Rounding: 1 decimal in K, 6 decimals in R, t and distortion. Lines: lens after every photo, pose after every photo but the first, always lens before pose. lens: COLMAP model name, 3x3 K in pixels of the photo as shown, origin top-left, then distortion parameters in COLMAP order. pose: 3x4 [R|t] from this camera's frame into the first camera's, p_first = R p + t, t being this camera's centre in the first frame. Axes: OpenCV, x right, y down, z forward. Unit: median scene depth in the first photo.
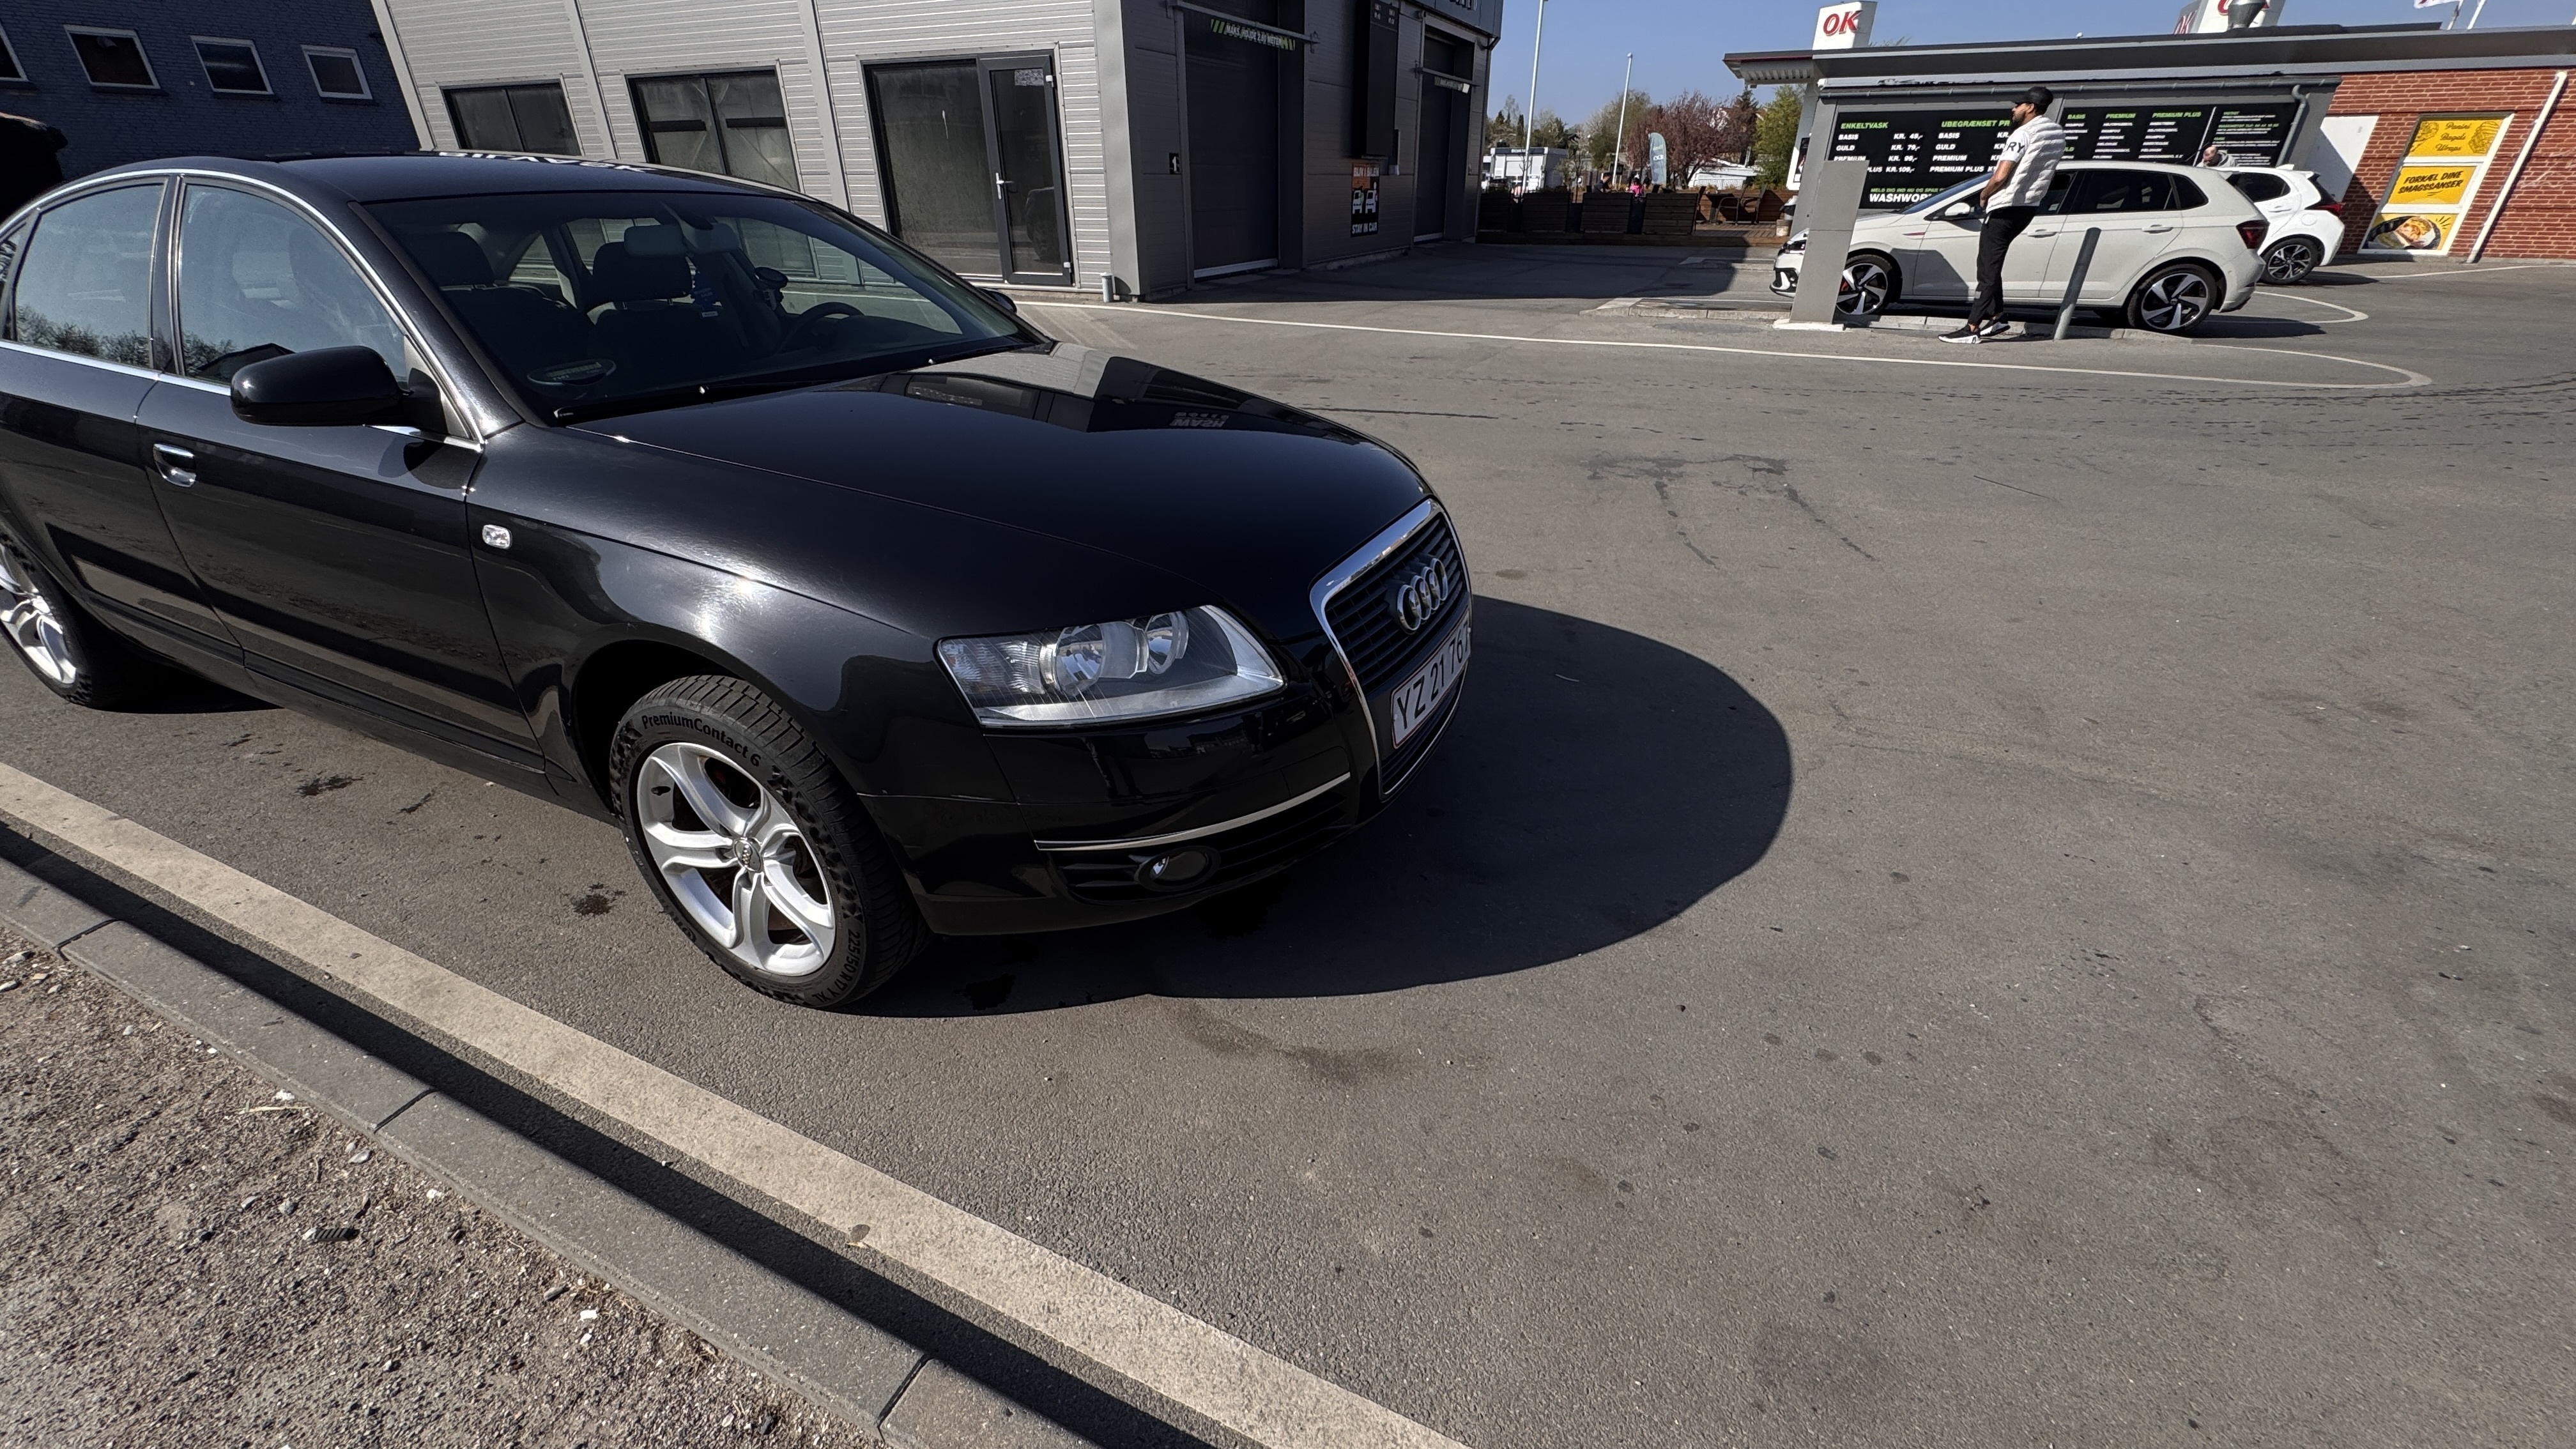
lens RADIAL K [[1023.4, 0, 1288.0], [0, 1023.4, 724.5], [0, 0, 1]] dist [-0.002681, 0.000592]
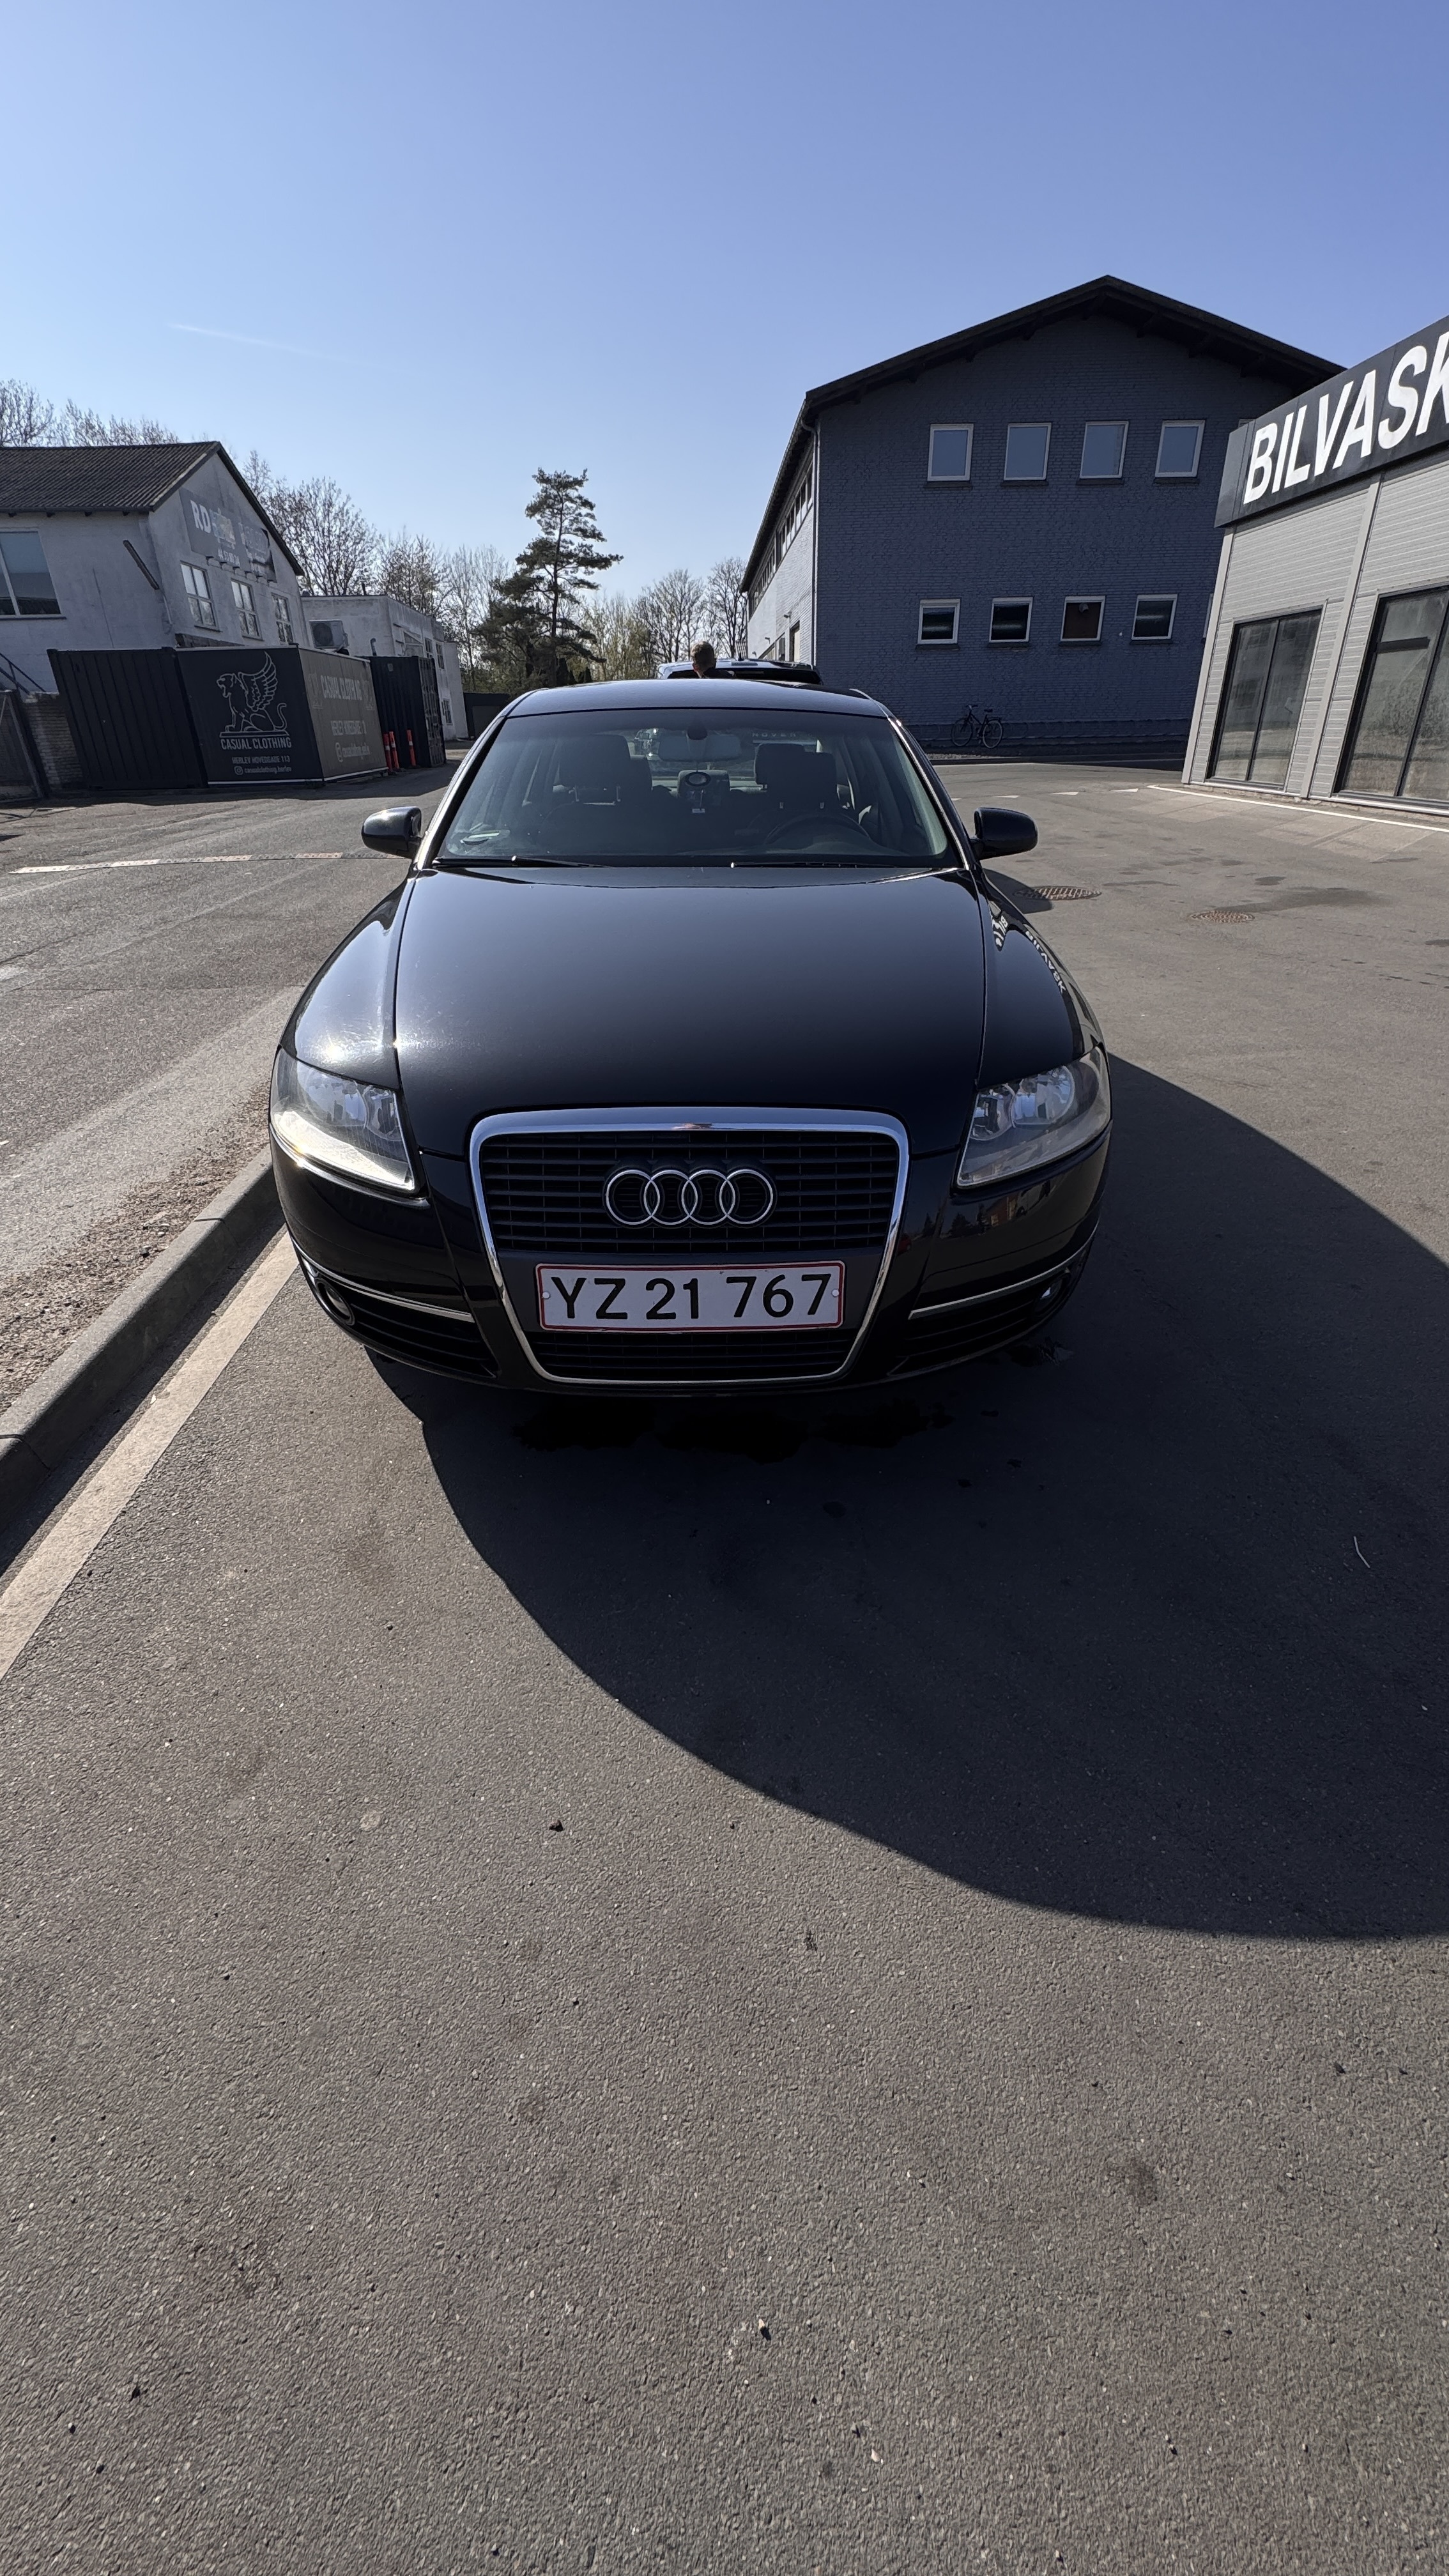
lens RADIAL K [[1023.4, 0, 724.5], [0, 1023.4, 1288.0], [0, 0, 1]] dist [-0.002681, 0.000592]
pose [[0.437344, 0.430730, -0.789431, 0.133186], [-0.409076, 0.877041, 0.251904, -0.045711], [0.800866, 0.212769, 0.559770, 0.095689]]
